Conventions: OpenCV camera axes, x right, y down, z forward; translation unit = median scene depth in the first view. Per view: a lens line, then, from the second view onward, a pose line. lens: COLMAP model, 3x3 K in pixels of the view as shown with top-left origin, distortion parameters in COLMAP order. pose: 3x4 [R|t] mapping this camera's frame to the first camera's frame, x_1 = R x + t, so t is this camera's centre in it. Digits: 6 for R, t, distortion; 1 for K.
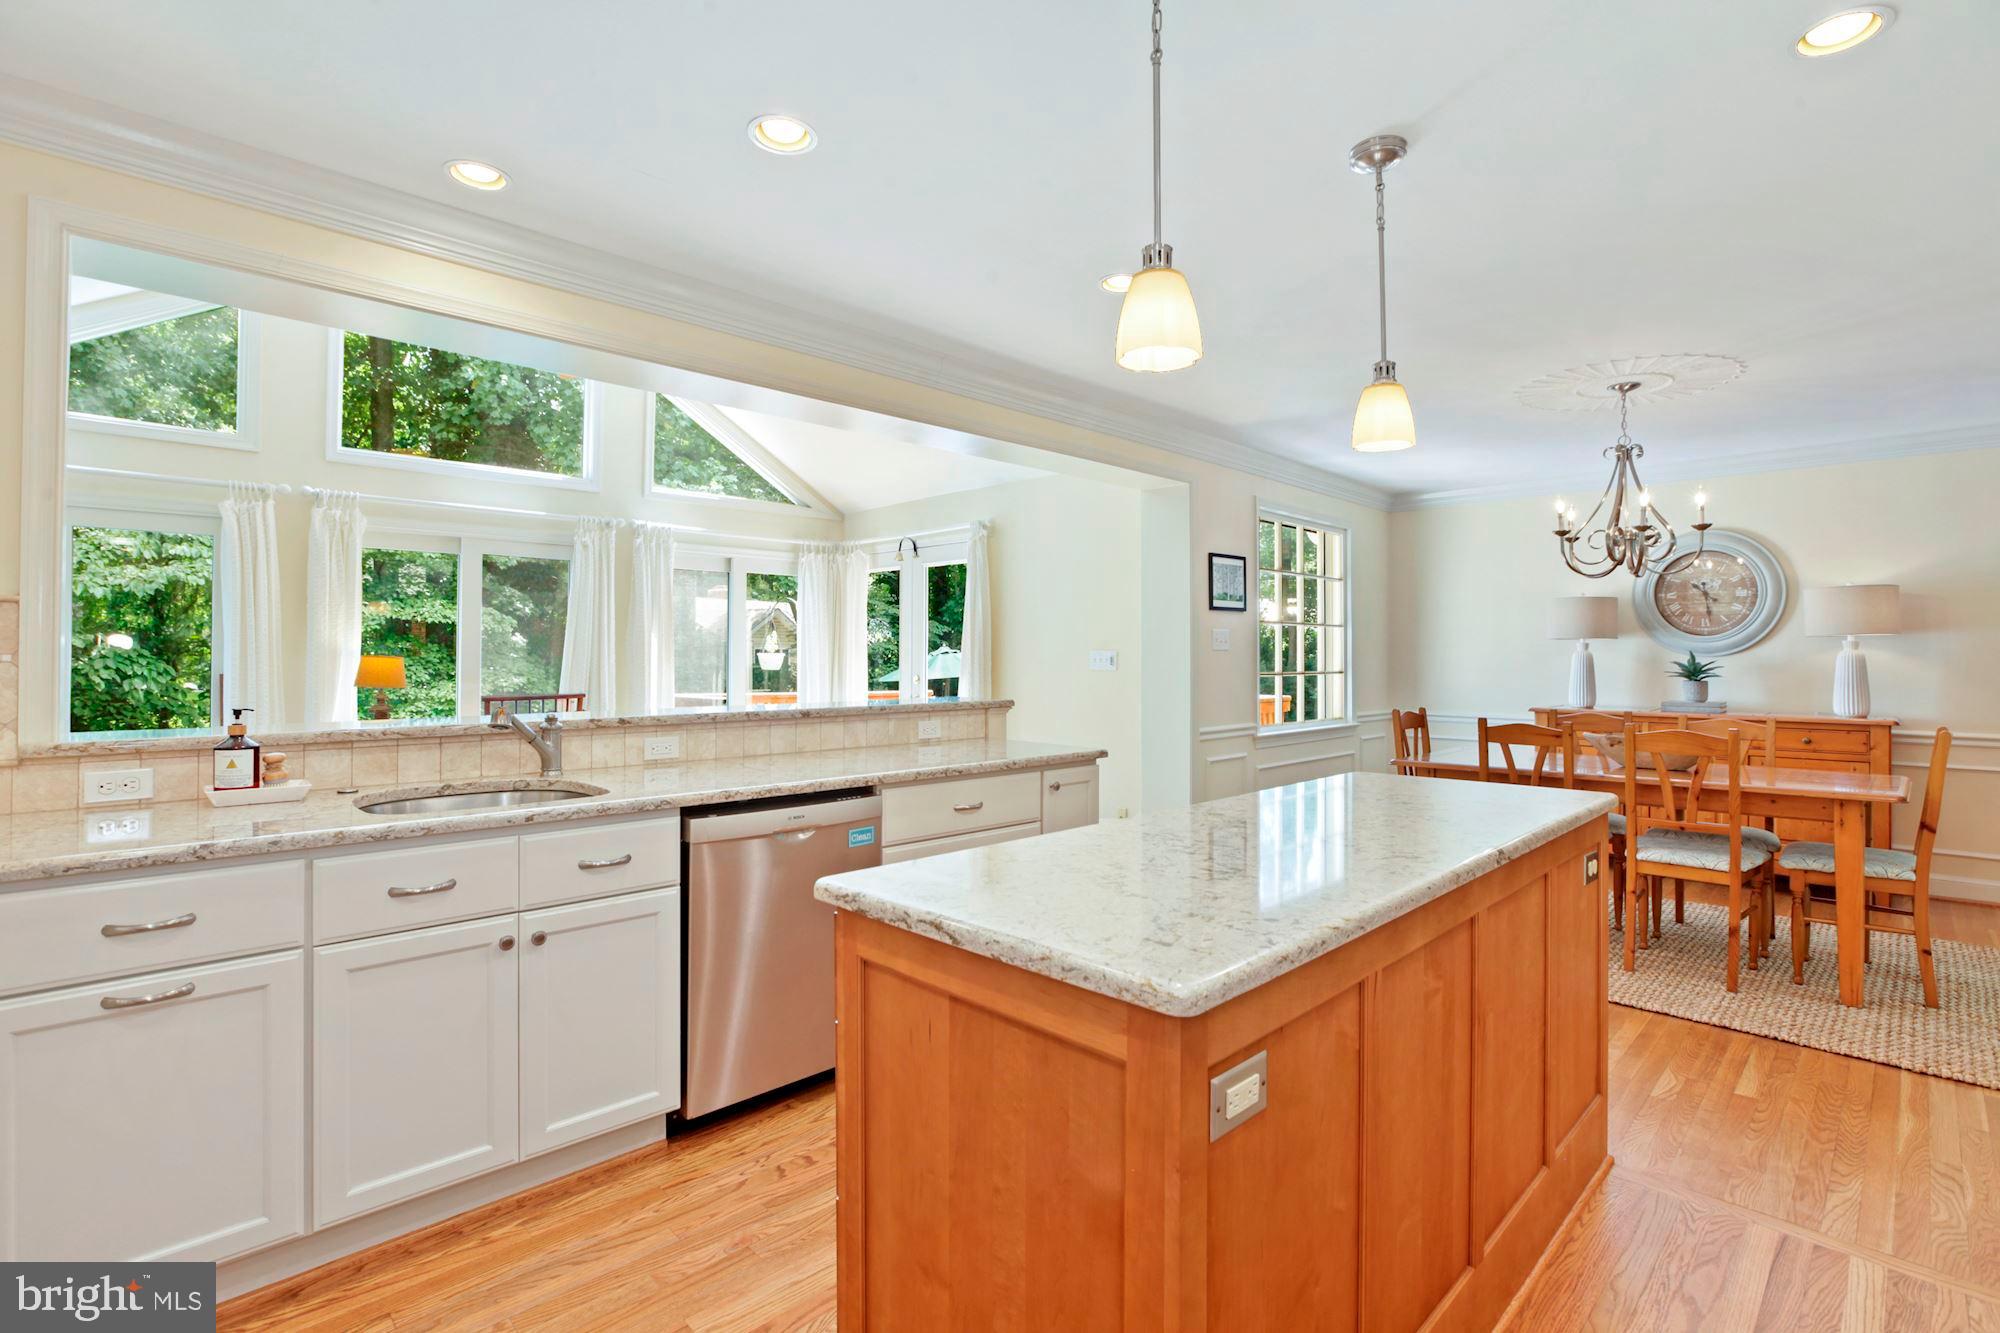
lens RADIAL K [[924.6, 0, 1009.7], [0, 924.6, 640.7], [0, 0, 1]] dist [-0.045247, 0.013196]
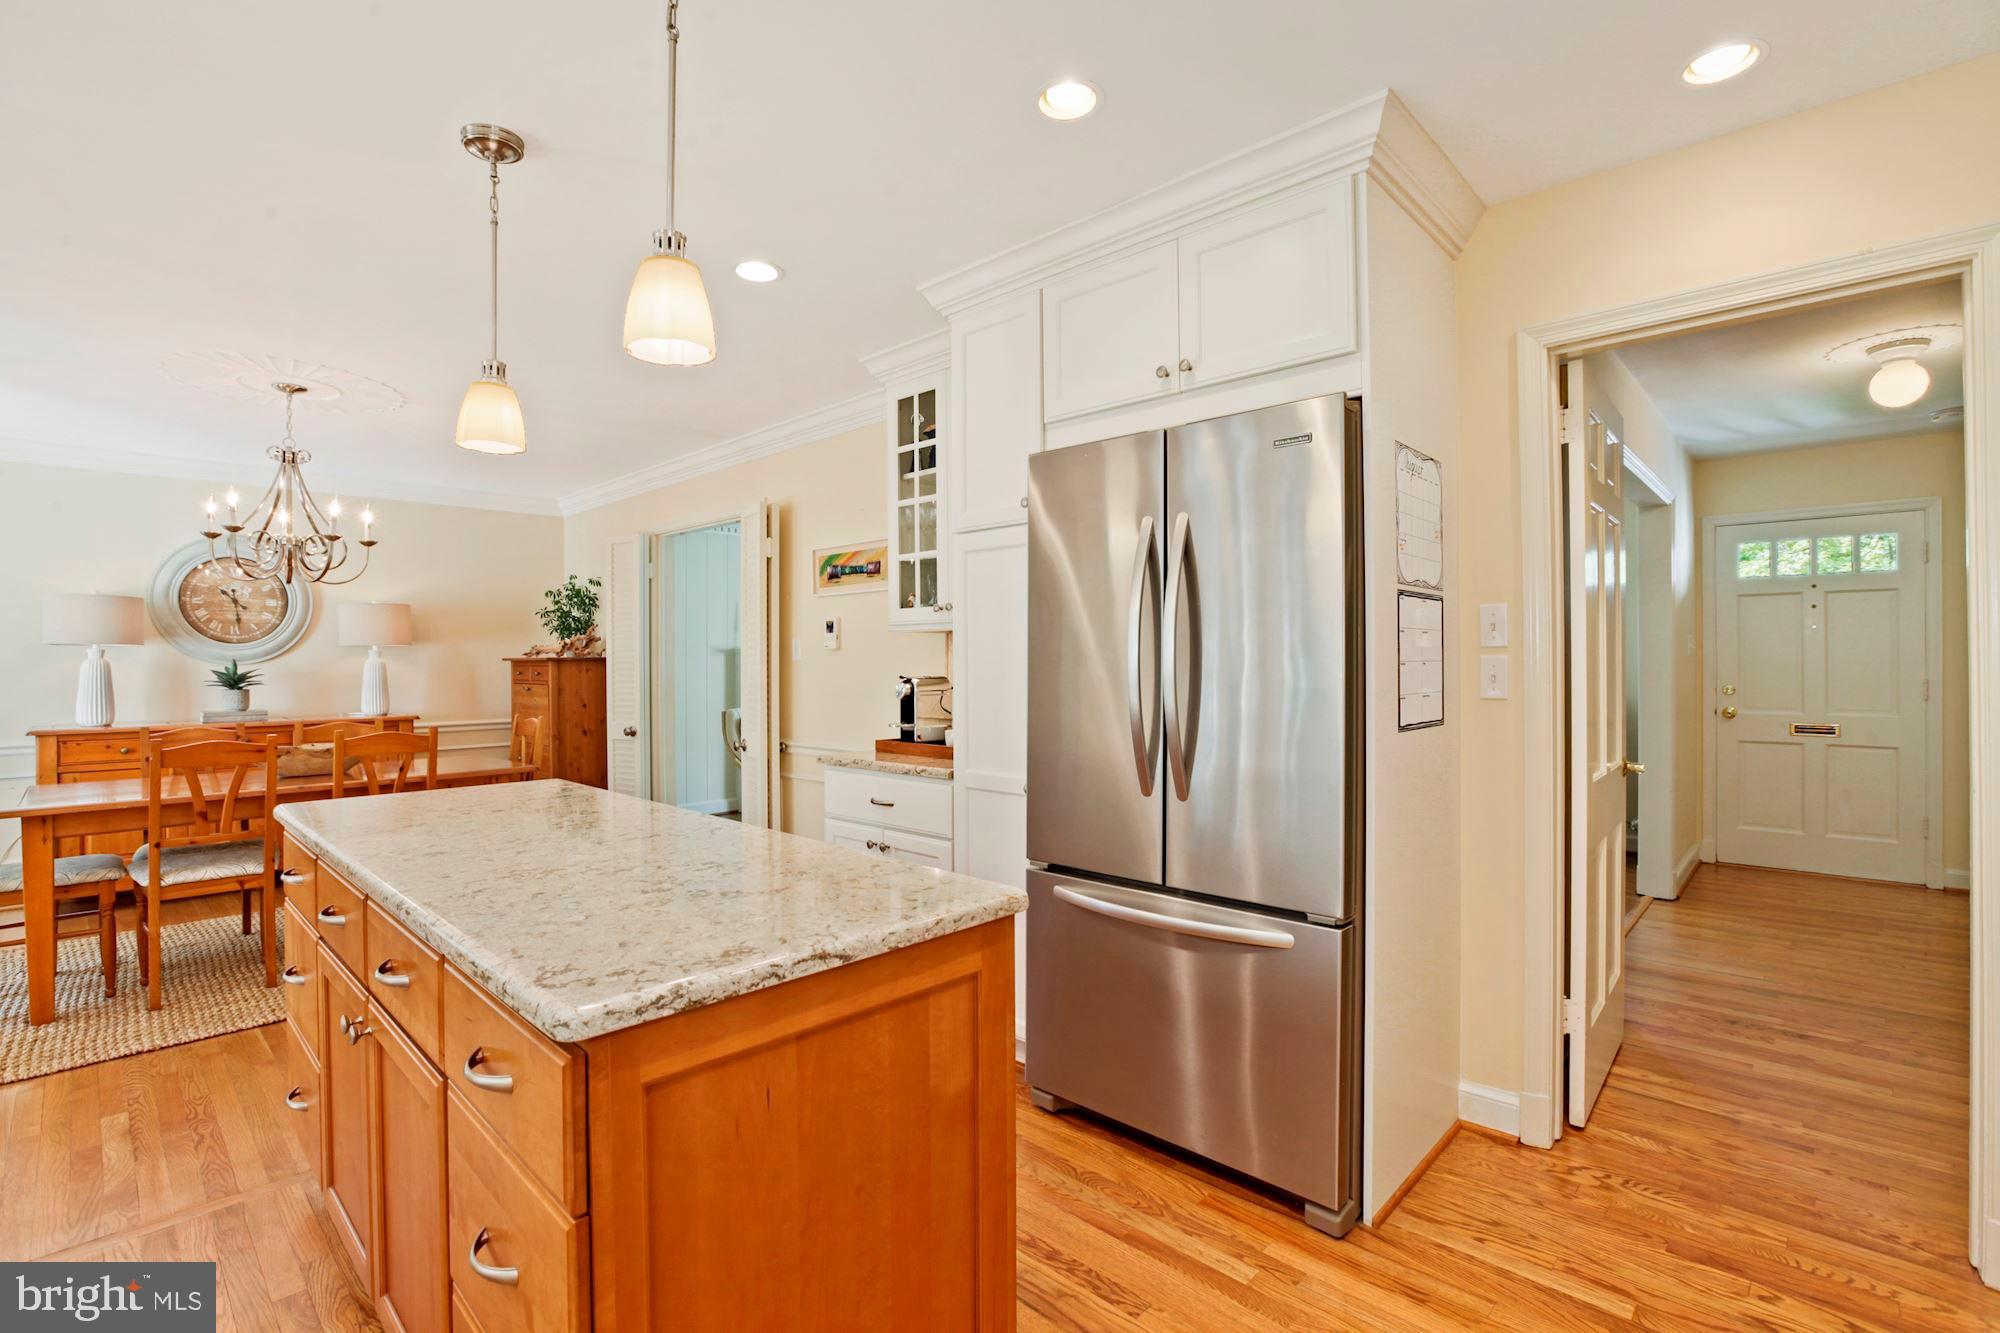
lens RADIAL K [[924.6, 0, 989.8], [0, 924.6, 656.4], [0, 0, 1]] dist [-0.045247, 0.013196]
pose [[-0.013476, 0.002342, 0.999906, -0.361414], [-0.009948, 0.999947, -0.002476, 0.004374], [-0.999860, -0.009980, -0.013452, 0.307023]]
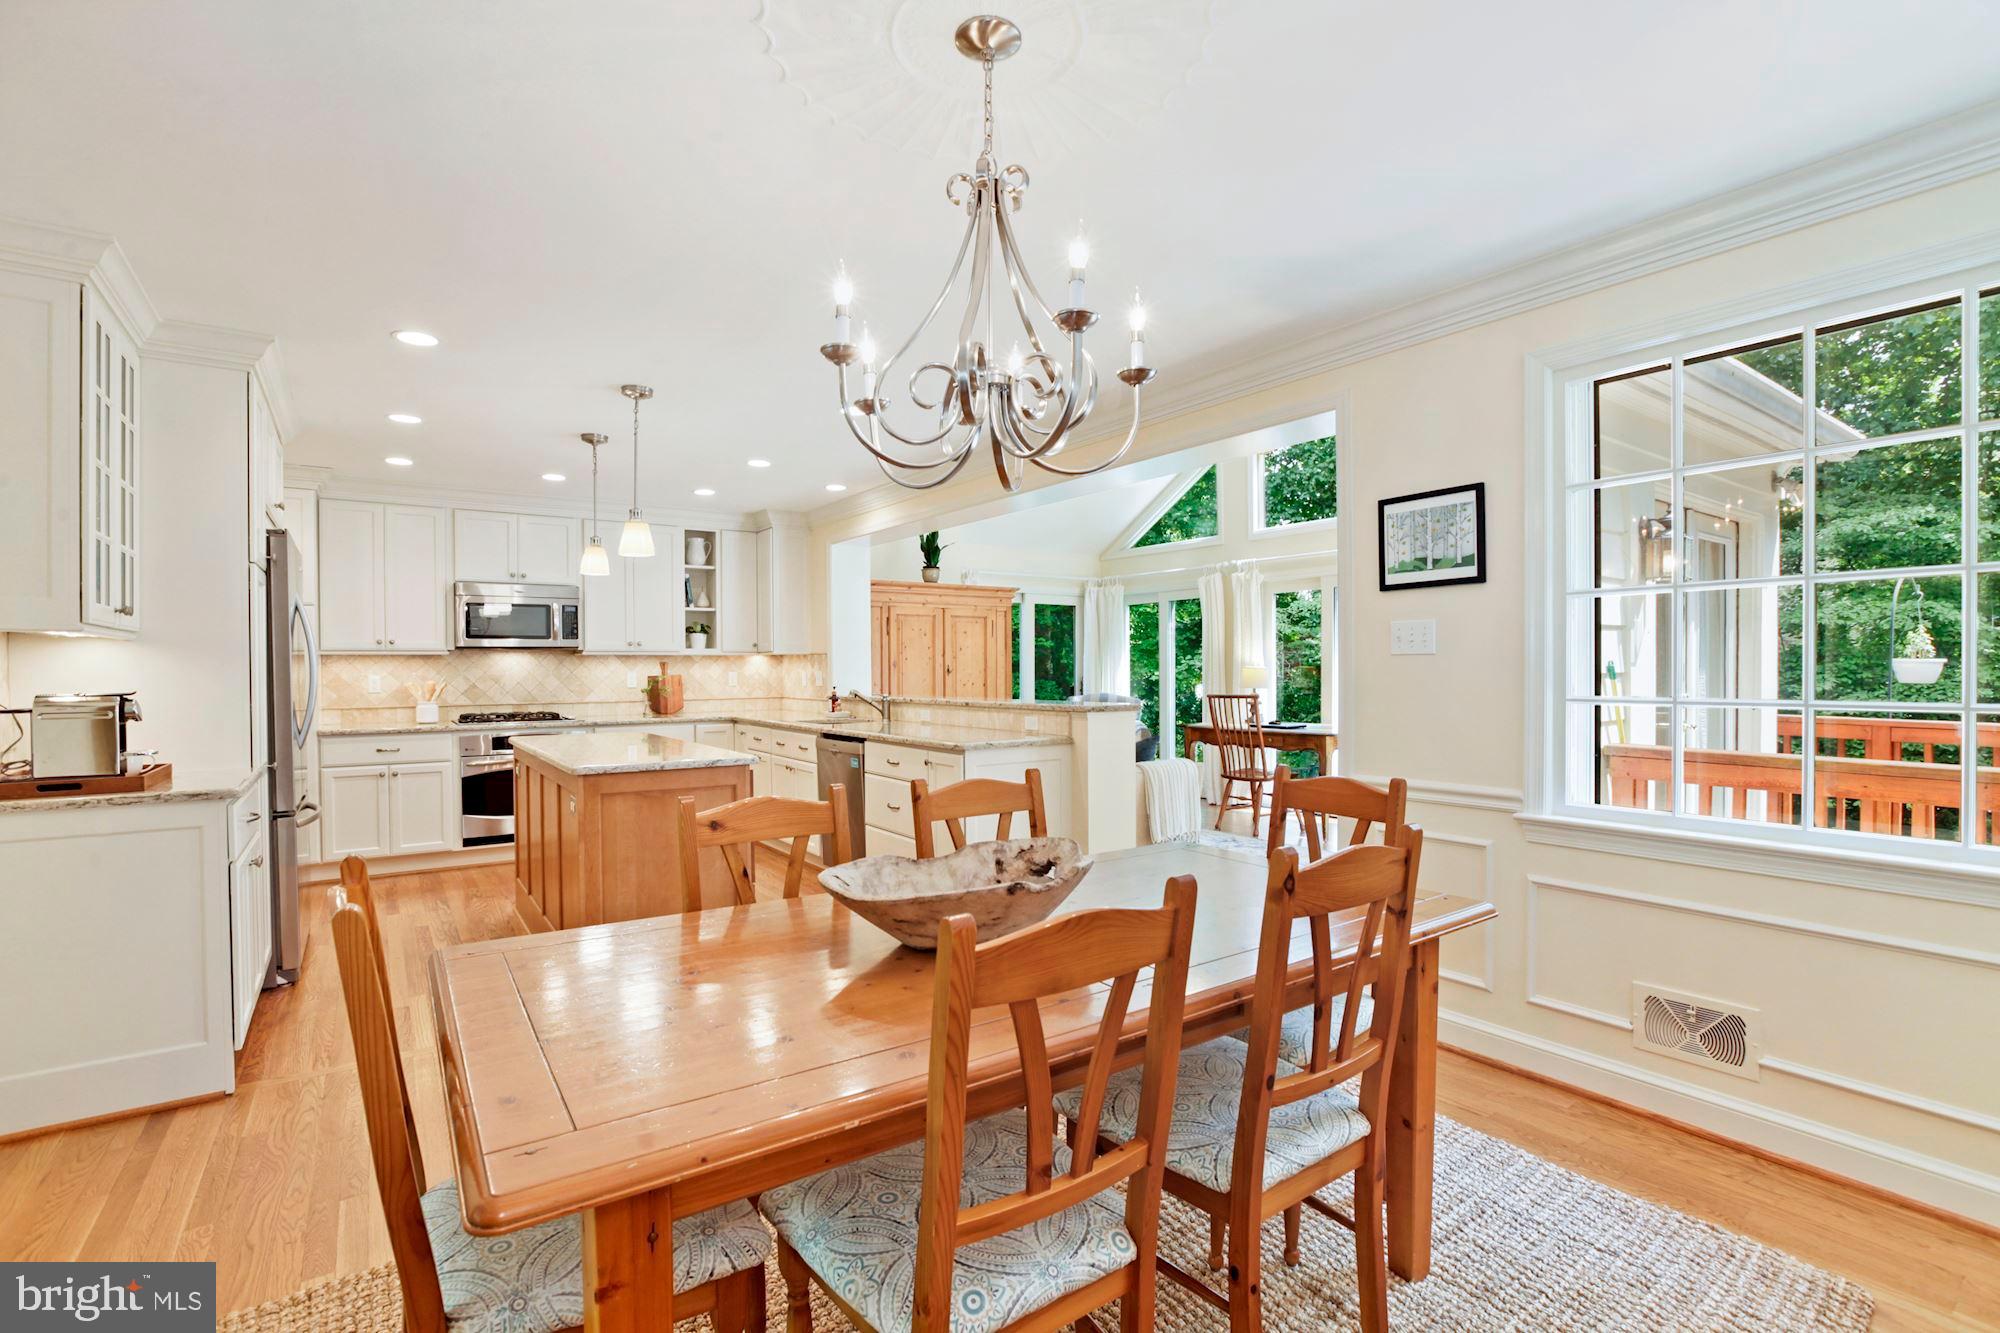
lens RADIAL K [[924.6, 0, 998.8], [0, 924.6, 682.7], [0, 0, 1]] dist [-0.045247, 0.013196]
pose [[-0.169714, 0.015077, -0.985378, 1.334434], [0.022501, 0.999682, 0.011420, 0.024049], [0.985236, -0.020234, -0.169999, 1.286809]]
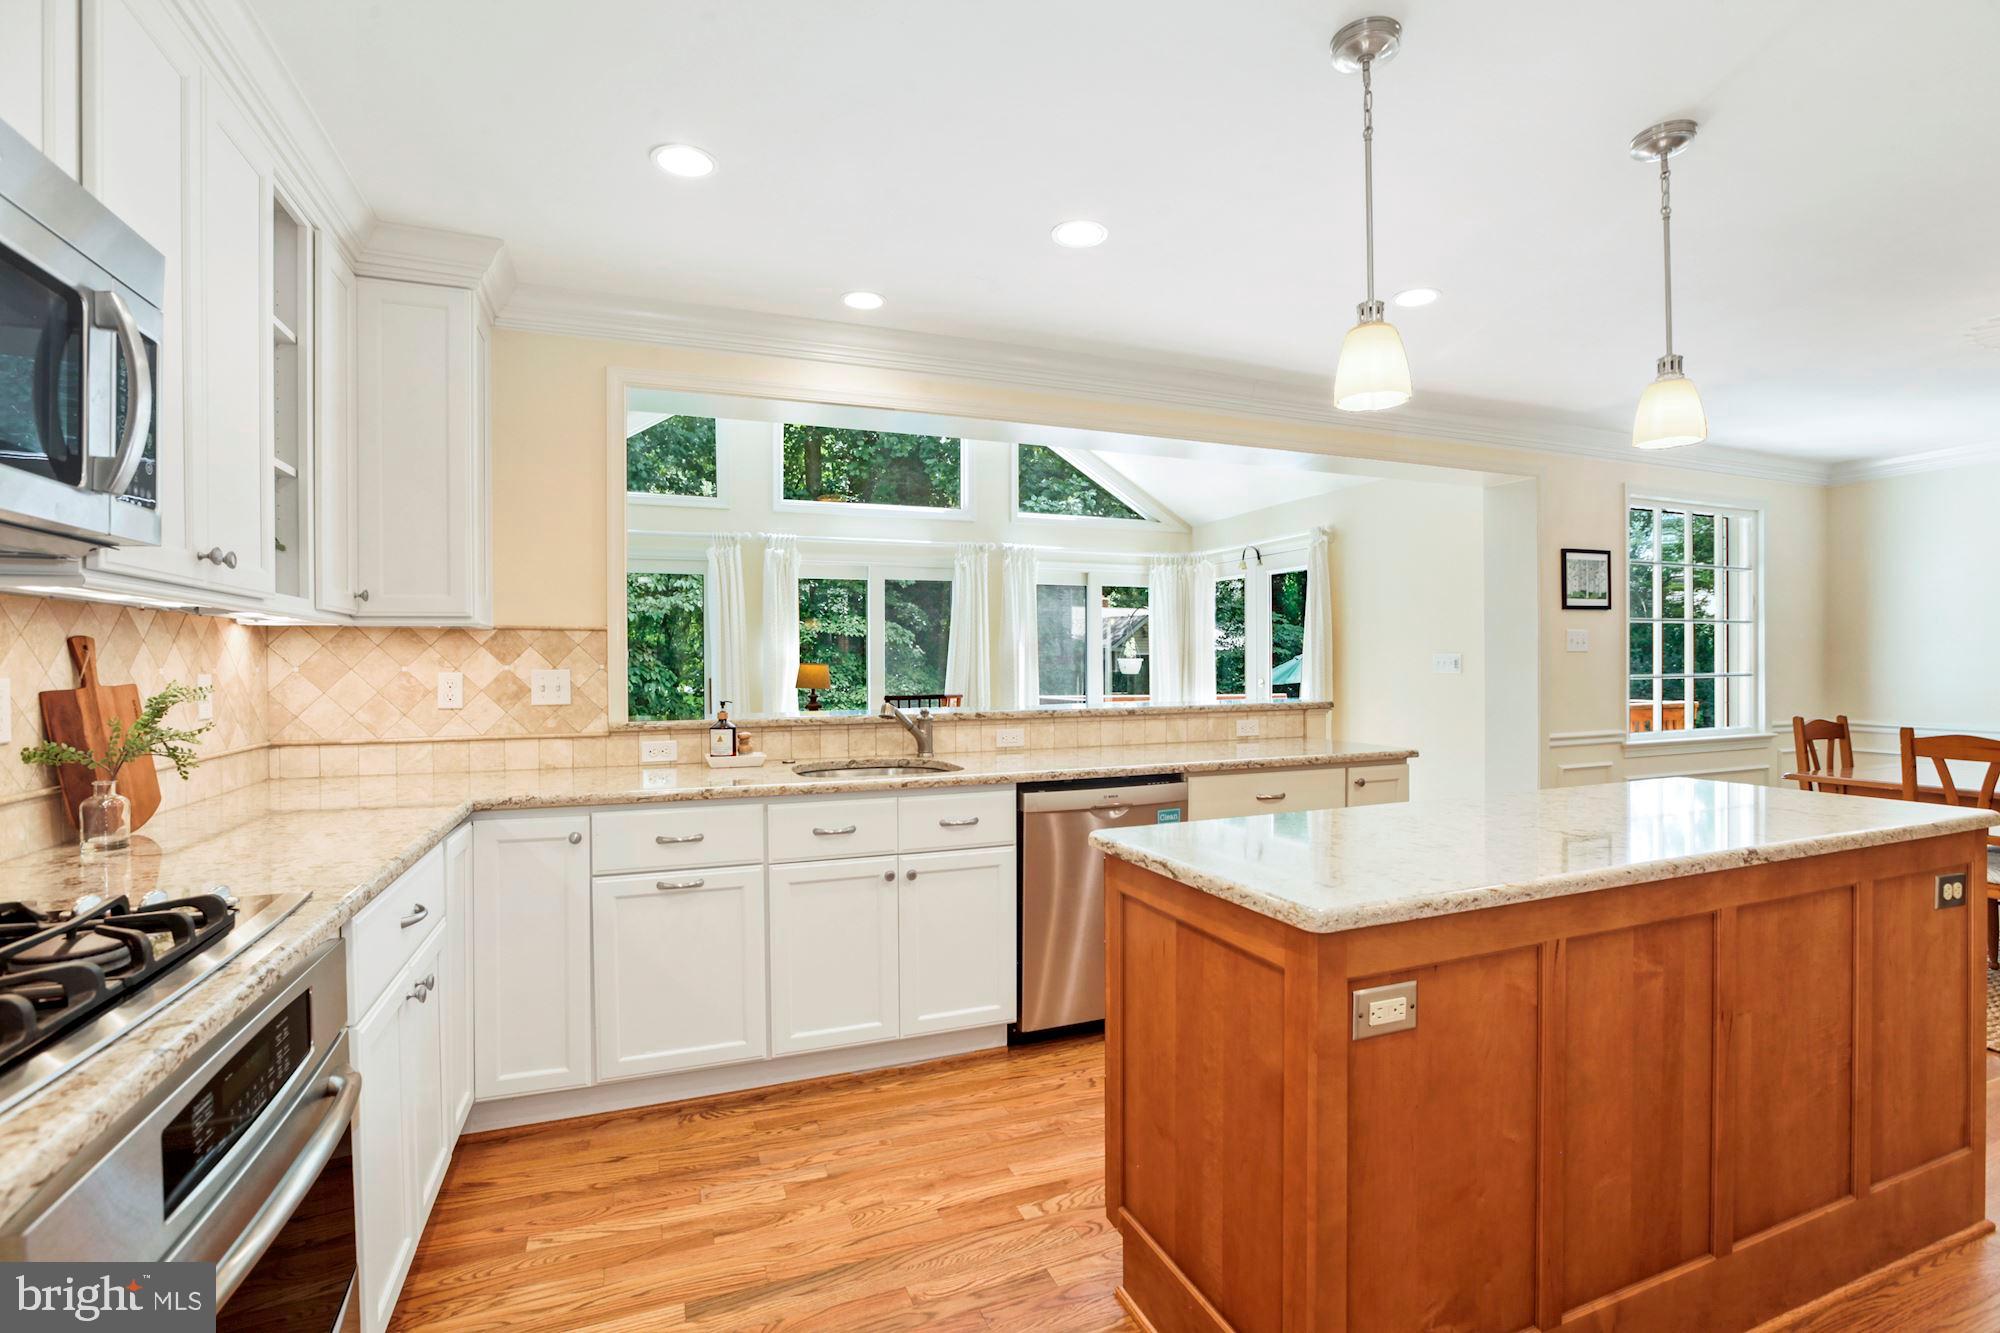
lens RADIAL K [[924.6, 0, 1017.7], [0, 924.6, 666.4], [0, 0, 1]] dist [-0.045247, 0.013196]
pose [[0.923872, -0.005798, -0.382658, 0.085146], [0.014397, 0.999704, 0.019612, -0.001445], [0.382431, -0.023628, 0.923682, -0.106882]]
